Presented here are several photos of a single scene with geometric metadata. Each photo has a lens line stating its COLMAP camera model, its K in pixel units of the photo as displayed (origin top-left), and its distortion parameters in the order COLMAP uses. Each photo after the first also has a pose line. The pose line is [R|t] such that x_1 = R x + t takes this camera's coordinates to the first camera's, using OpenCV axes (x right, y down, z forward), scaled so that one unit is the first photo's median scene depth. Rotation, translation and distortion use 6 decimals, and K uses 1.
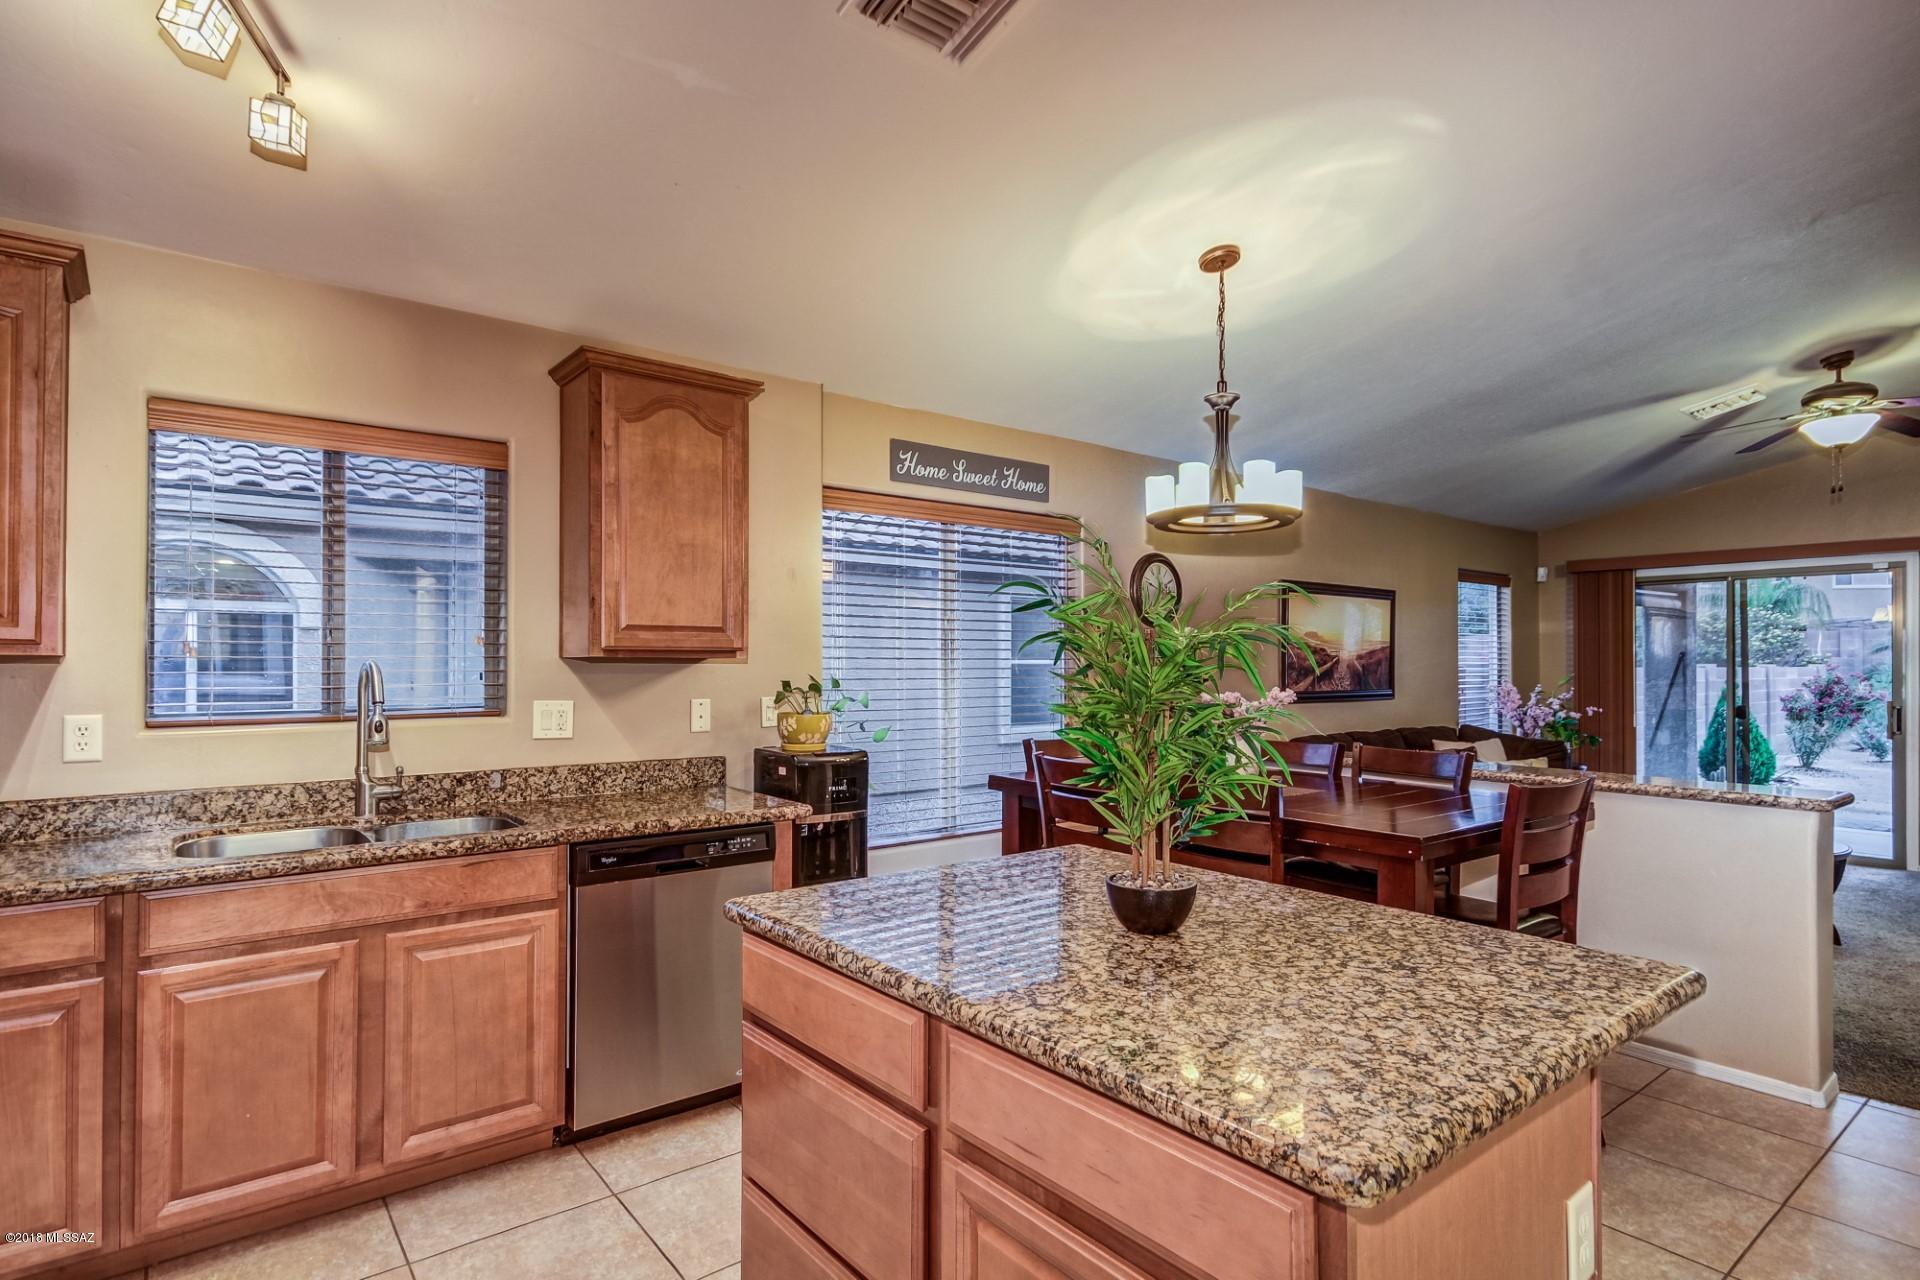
lens RADIAL K [[971.3, 0, 962.9], [0, 971.3, 657.0], [0, 0, 1]] dist [0.009808, -0.000411]
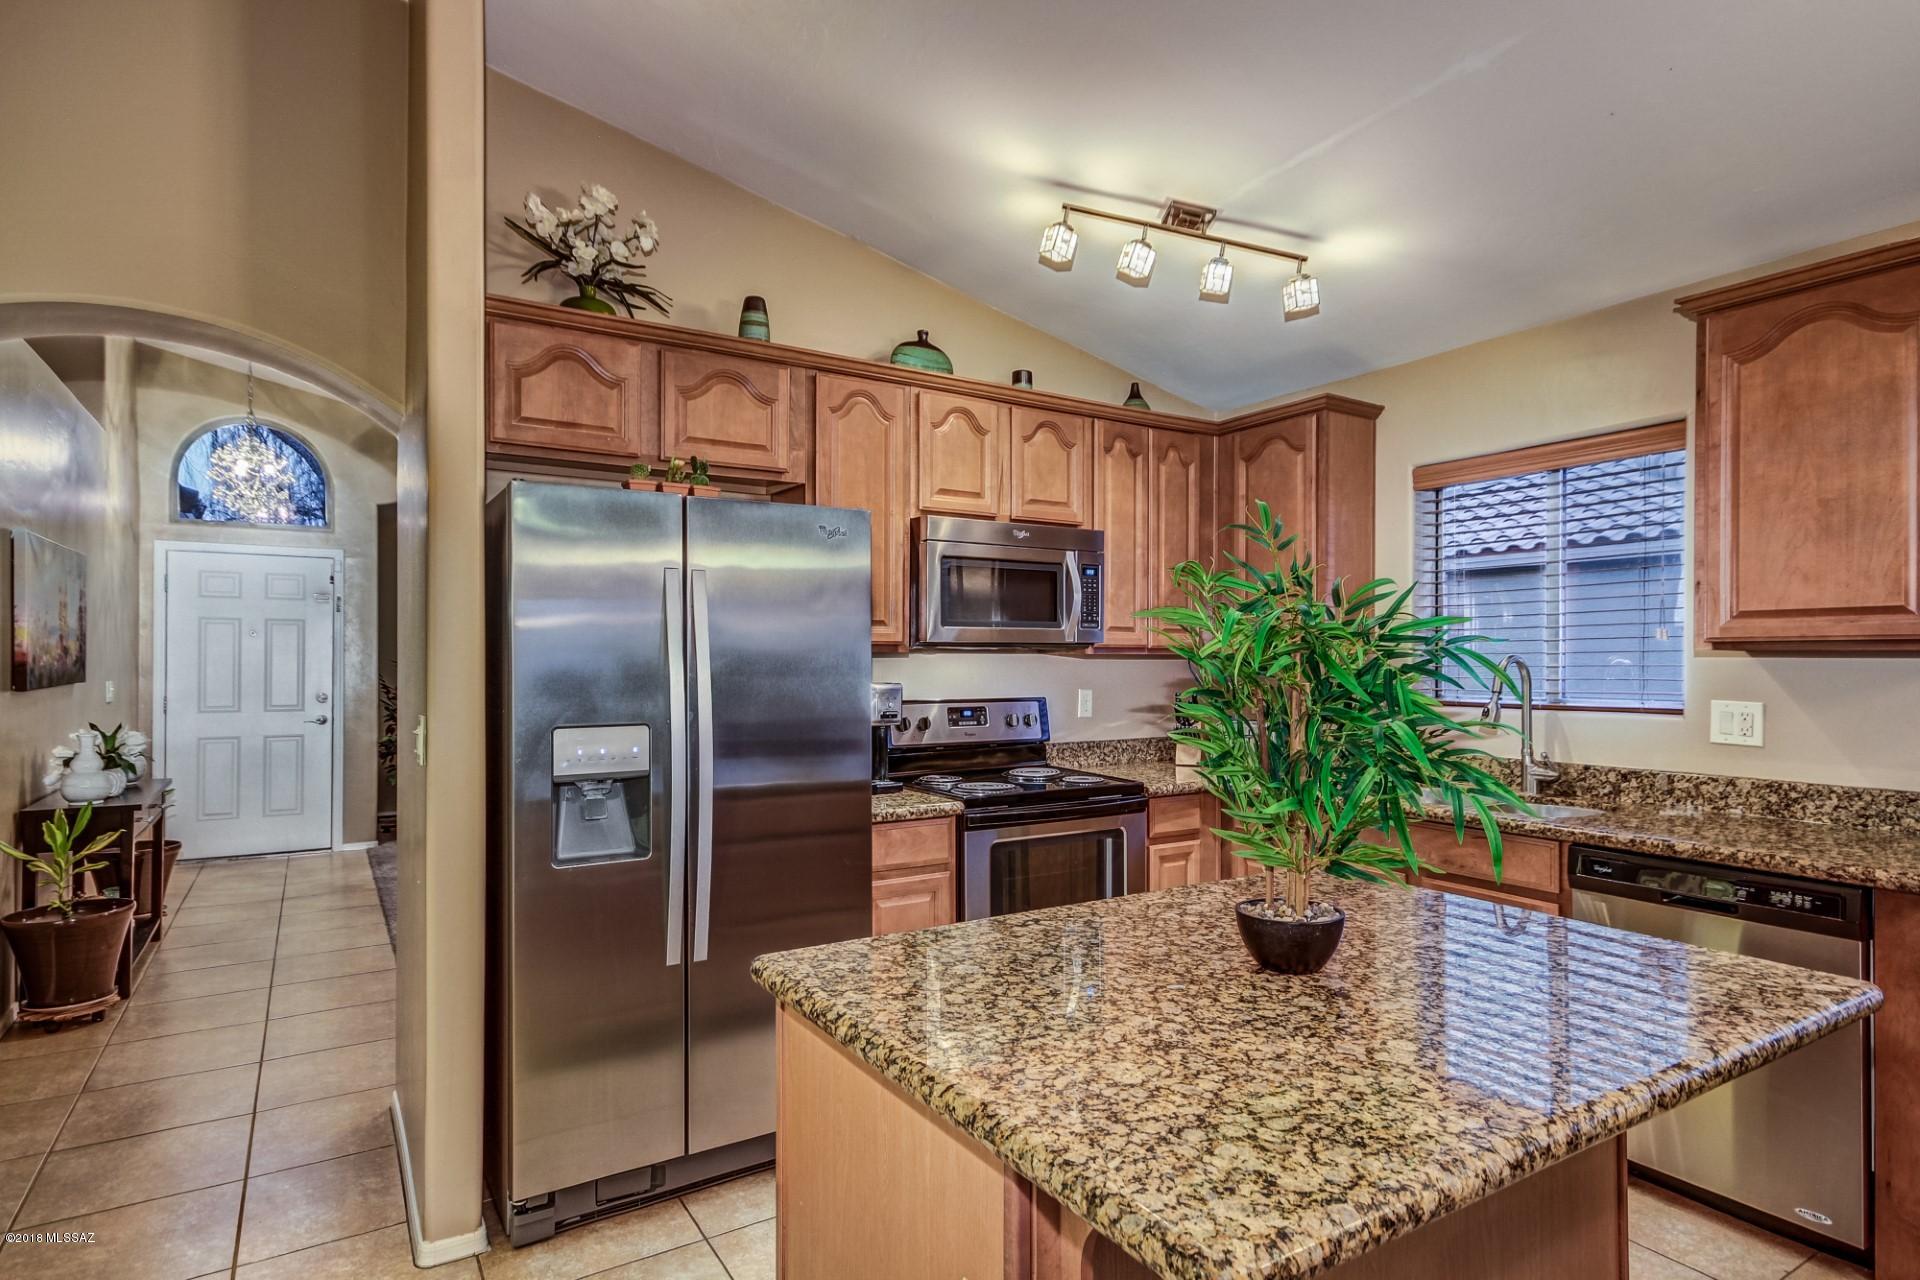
lens RADIAL K [[1037.8, 0, 958.1], [0, 1037.8, 663.6], [0, 0, 1]] dist [0.006727, 0.009013]
pose [[-0.108195, 0.003509, -0.994124, 0.423811], [0.006773, 0.999973, 0.002793, 0.003040], [0.994107, -0.006431, -0.108216, 0.303148]]
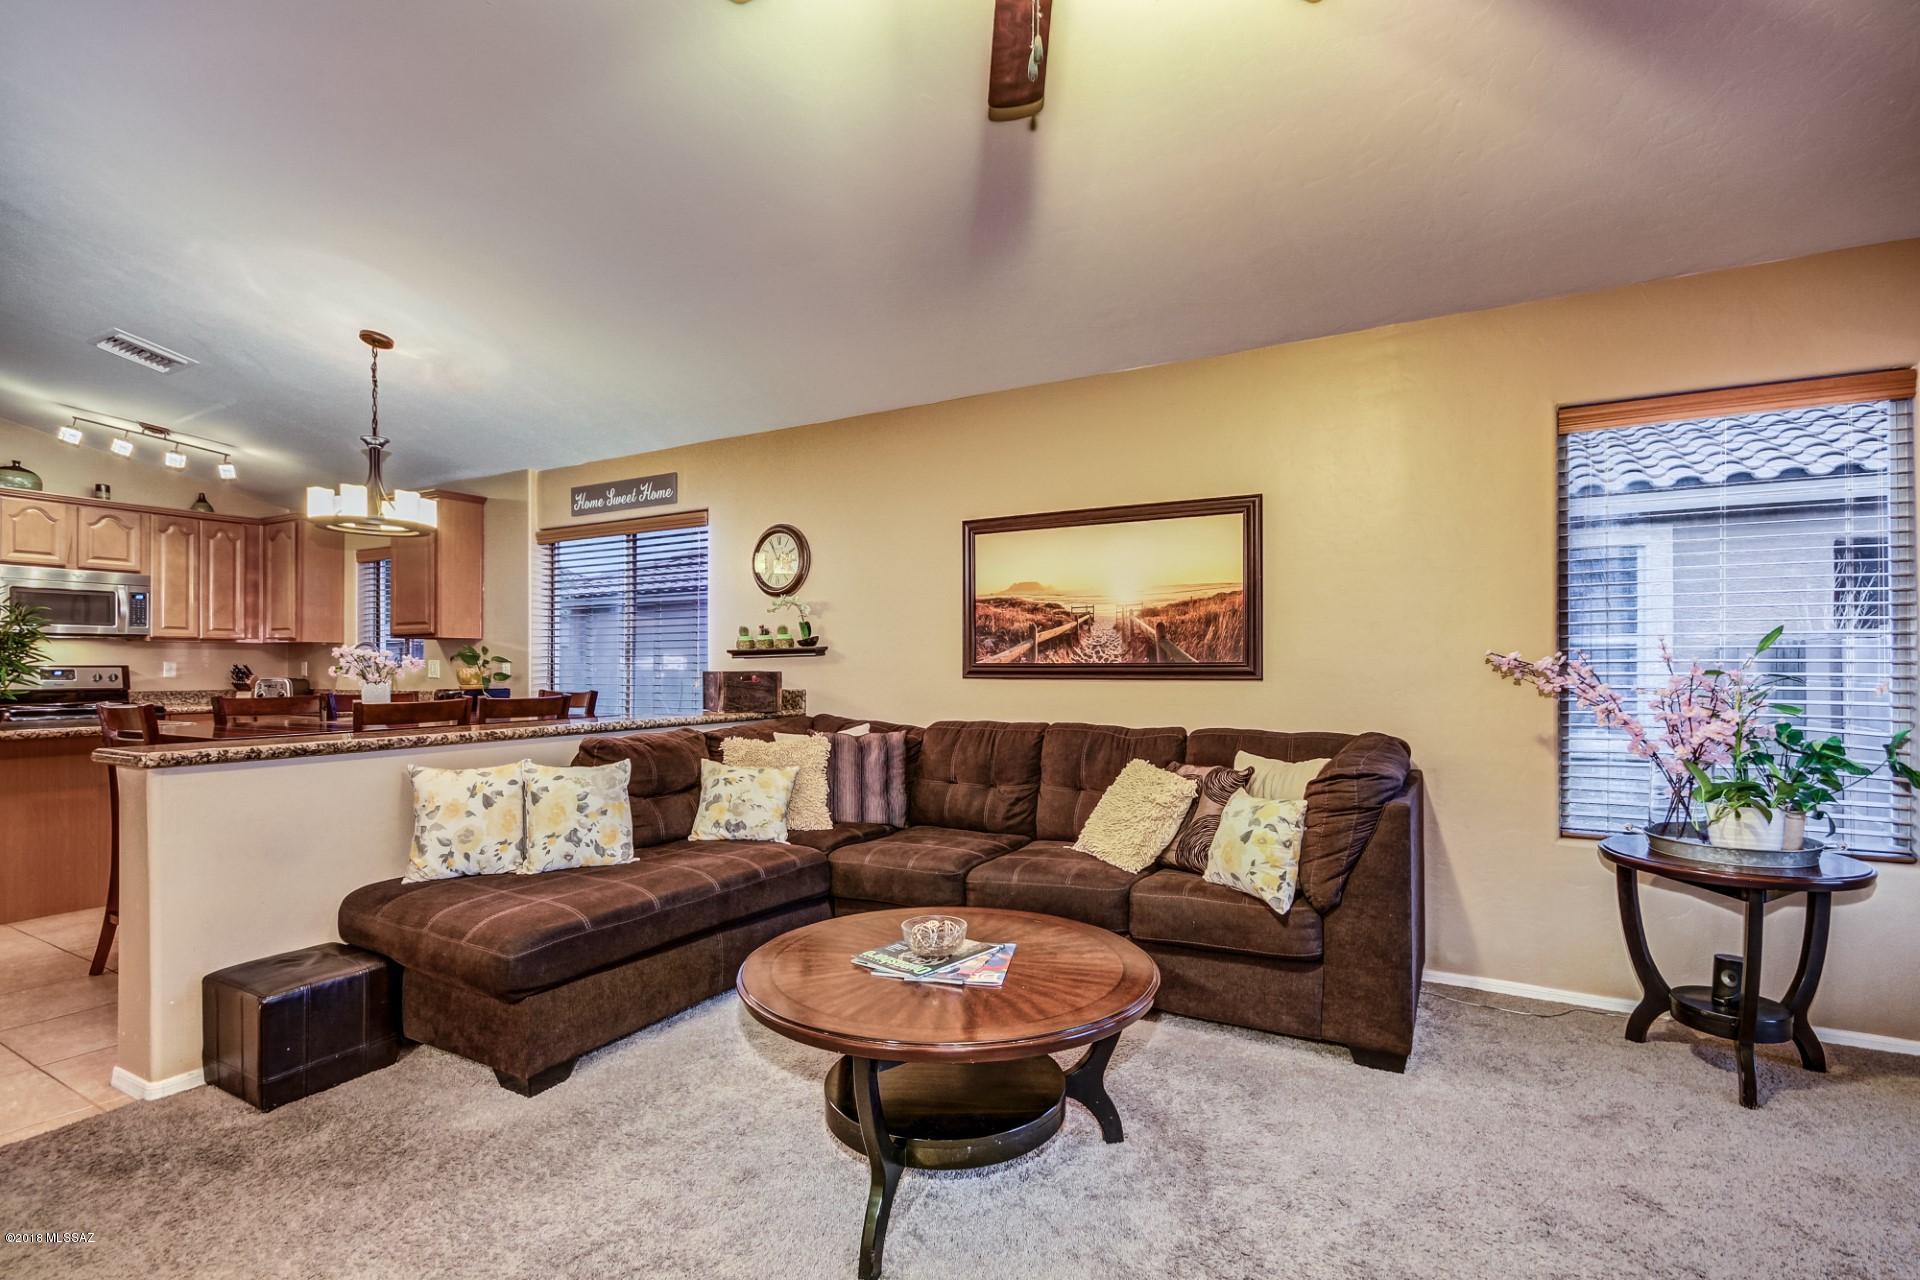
lens RADIAL K [[895.7, 0, 957.9], [0, 895.7, 654.8], [0, 0, 1]] dist [0.001152, 0.000540]
pose [[0.383175, -0.013198, -0.923581, 1.289297], [0.010486, 0.999896, -0.009938, 0.046109], [0.923616, -0.005876, 0.383274, 0.925280]]
